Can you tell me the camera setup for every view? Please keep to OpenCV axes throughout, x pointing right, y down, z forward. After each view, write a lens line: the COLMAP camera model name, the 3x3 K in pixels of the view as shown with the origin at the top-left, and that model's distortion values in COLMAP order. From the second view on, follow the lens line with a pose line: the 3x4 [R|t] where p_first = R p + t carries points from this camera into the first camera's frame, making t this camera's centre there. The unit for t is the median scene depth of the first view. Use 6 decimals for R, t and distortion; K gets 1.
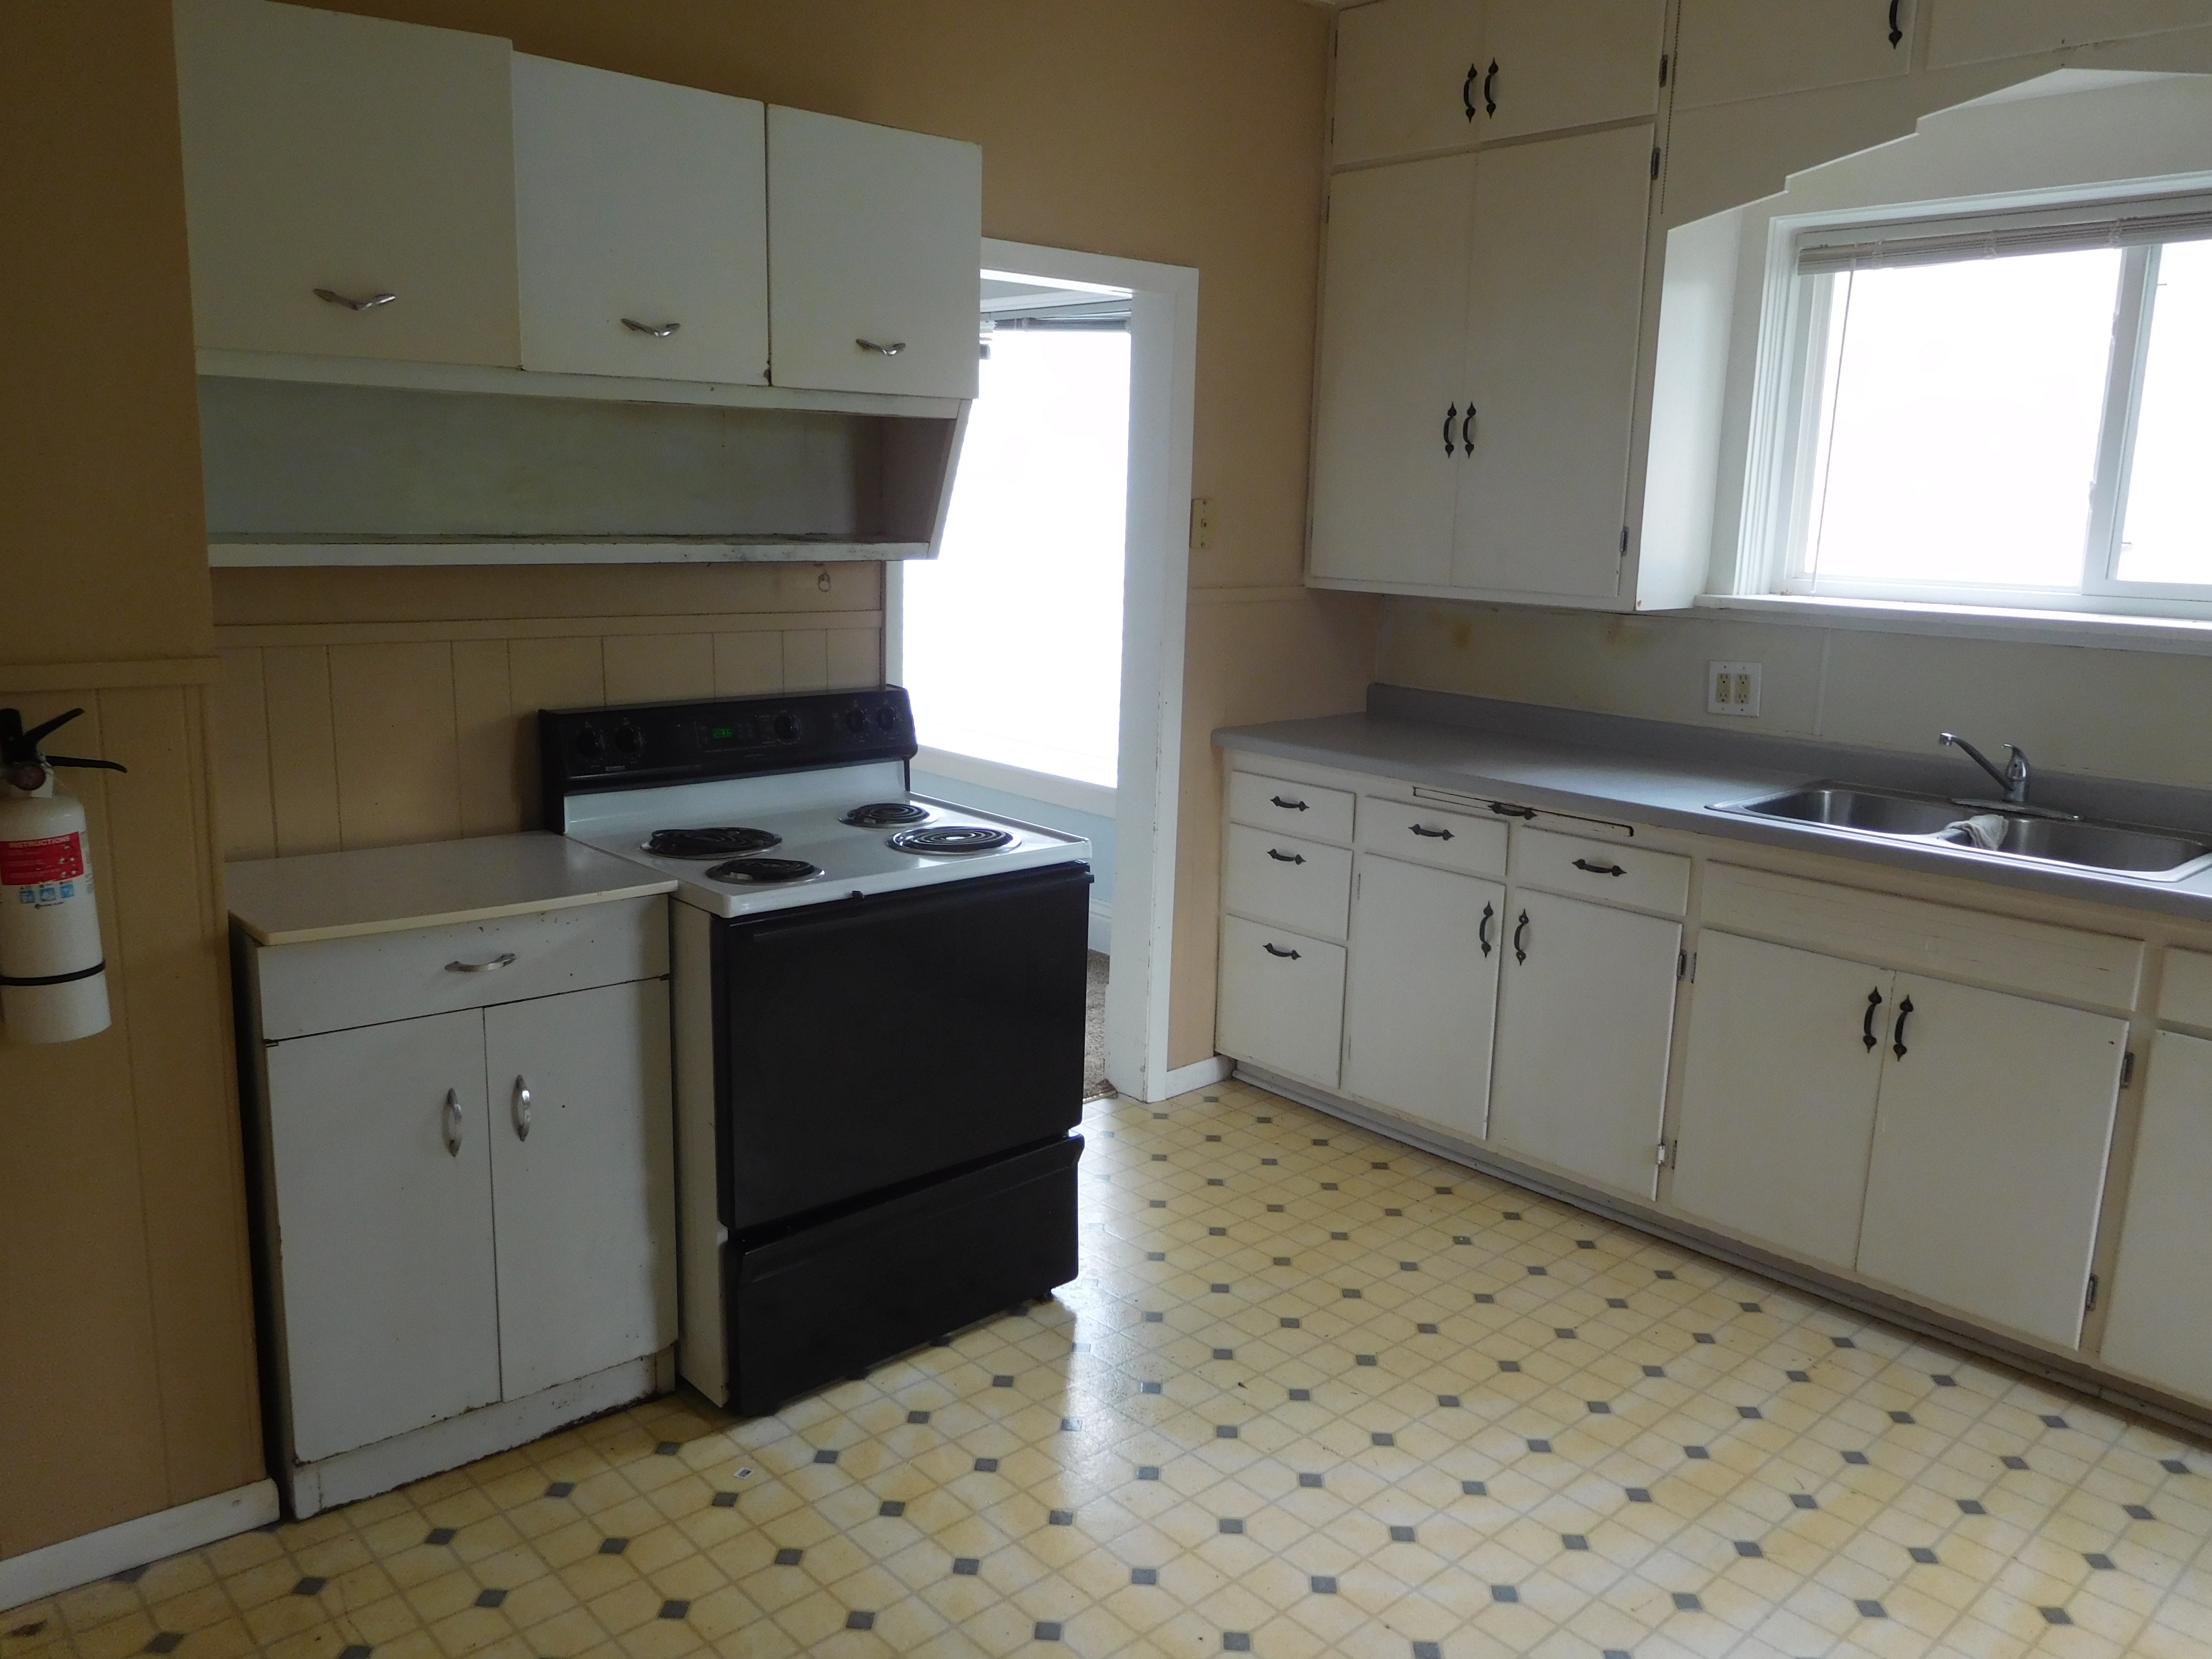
lens RADIAL K [[1649.6, 0, 1101.6], [0, 1649.6, 832.7], [0, 0, 1]] dist [-0.025177, 0.007283]
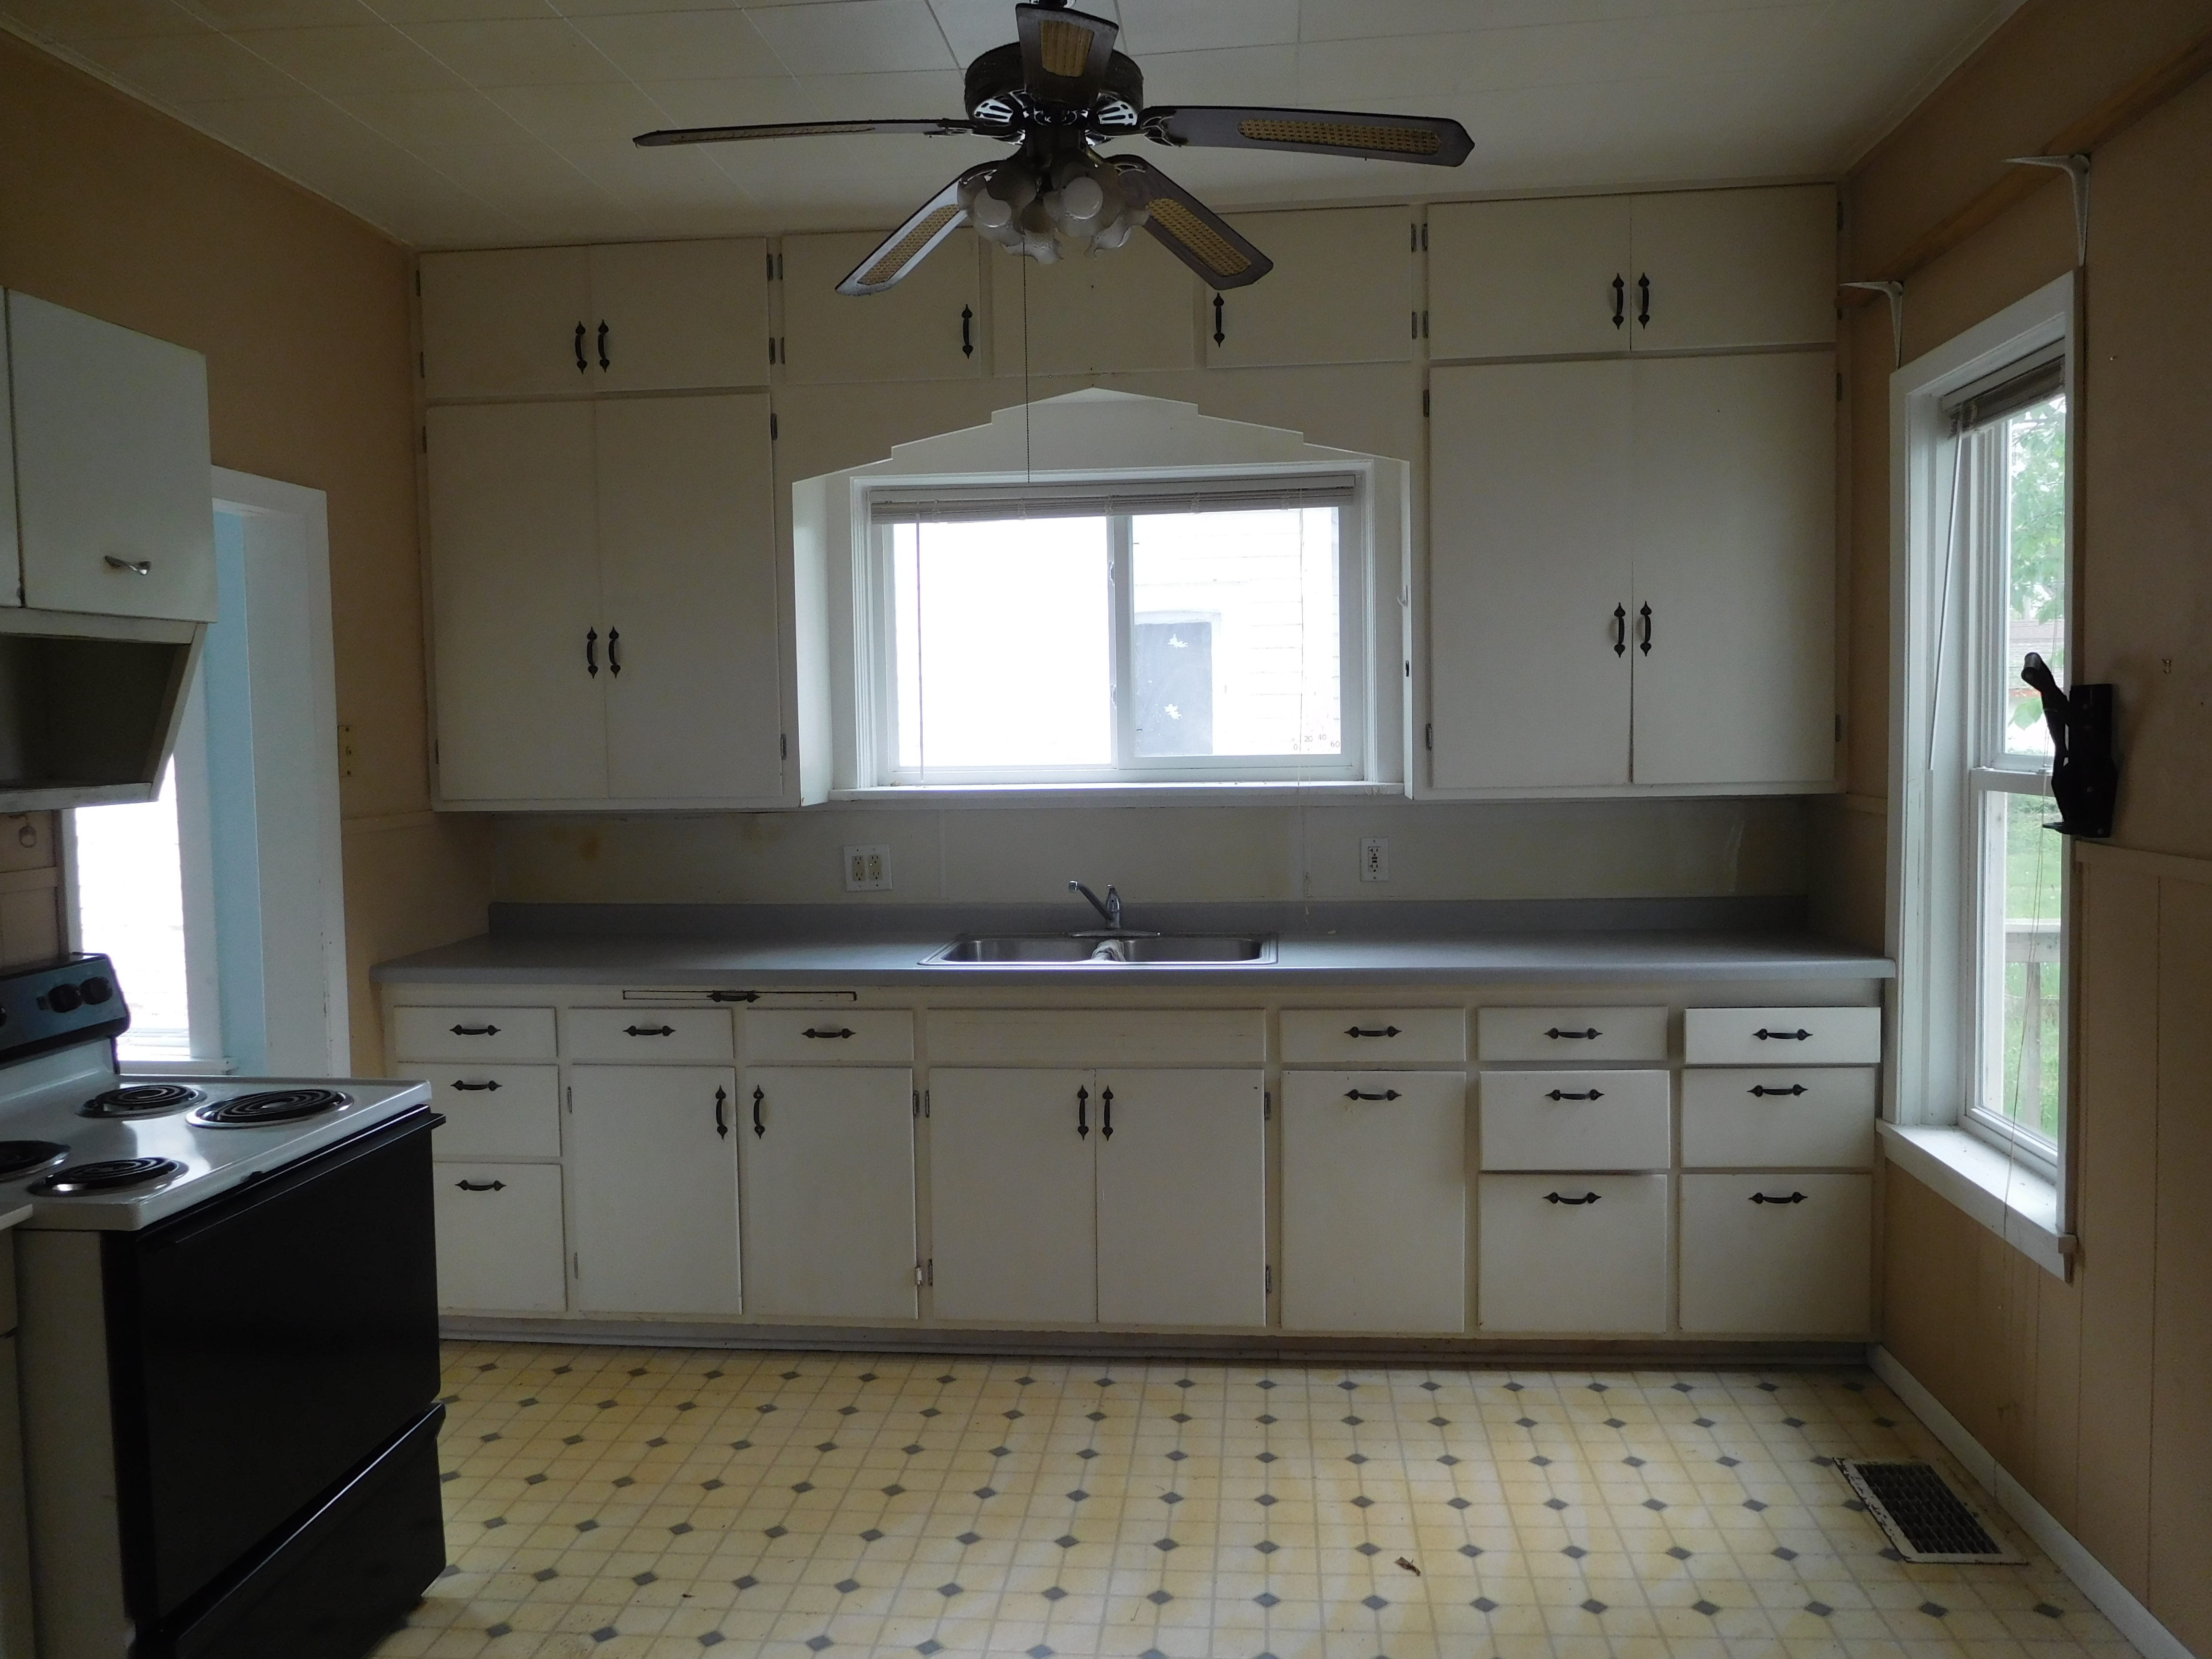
lens RADIAL K [[1649.6, 0, 1110.8], [0, 1649.6, 826.5], [0, 0, 1]] dist [-0.025177, 0.007283]
pose [[0.738472, -0.076402, 0.669942, -0.298944], [0.165014, 0.983826, -0.069696, -0.007732], [-0.653781, 0.162018, 0.739135, 0.025153]]
